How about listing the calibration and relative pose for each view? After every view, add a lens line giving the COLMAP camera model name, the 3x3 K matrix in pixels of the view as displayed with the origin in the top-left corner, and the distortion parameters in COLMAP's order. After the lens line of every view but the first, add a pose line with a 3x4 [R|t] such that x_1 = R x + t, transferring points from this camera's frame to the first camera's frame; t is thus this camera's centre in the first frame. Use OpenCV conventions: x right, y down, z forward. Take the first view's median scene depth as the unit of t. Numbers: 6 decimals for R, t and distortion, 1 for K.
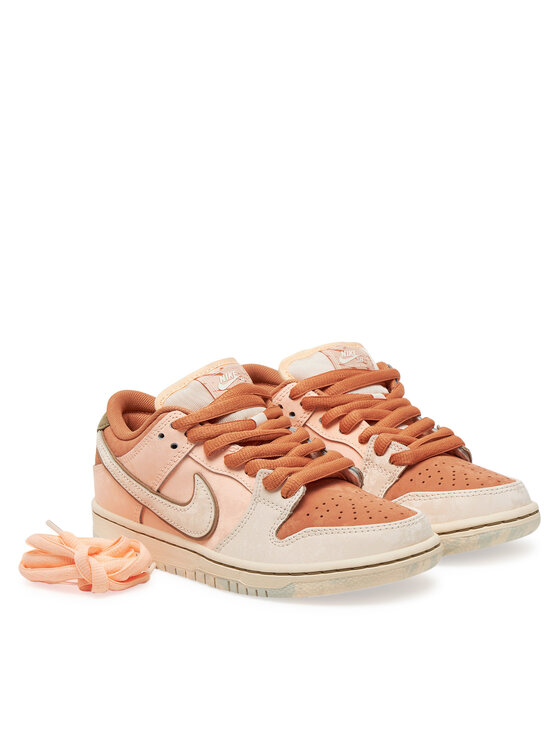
lens RADIAL K [[2189.3, 0, 280.0], [0, 2189.3, 373.0], [0, 0, 1]] dist [0.074935, 0.128446]
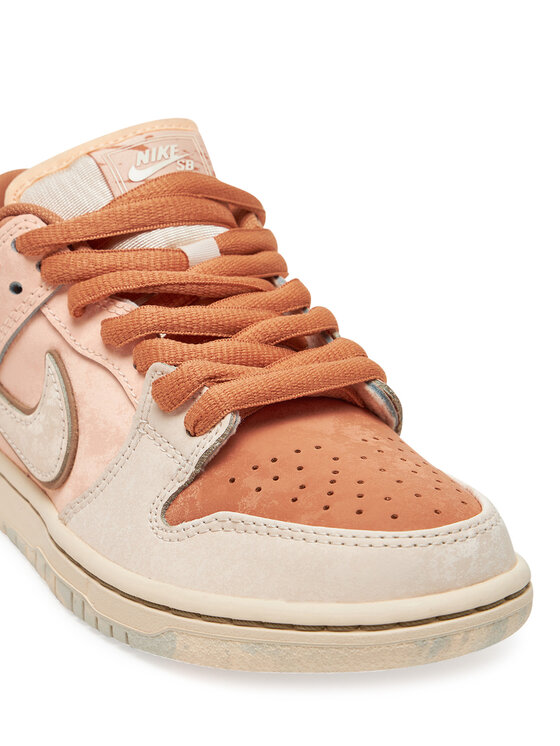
lens RADIAL K [[1856.9, 0, 280.0], [0, 1856.9, 373.0], [0, 0, 1]] dist [-0.360174, 0.164302]
pose [[0.964653, 0.128129, -0.230279, 0.101501], [-0.106635, 0.988894, 0.103527, 0.004242], [0.240986, -0.075312, 0.967602, 0.630288]]
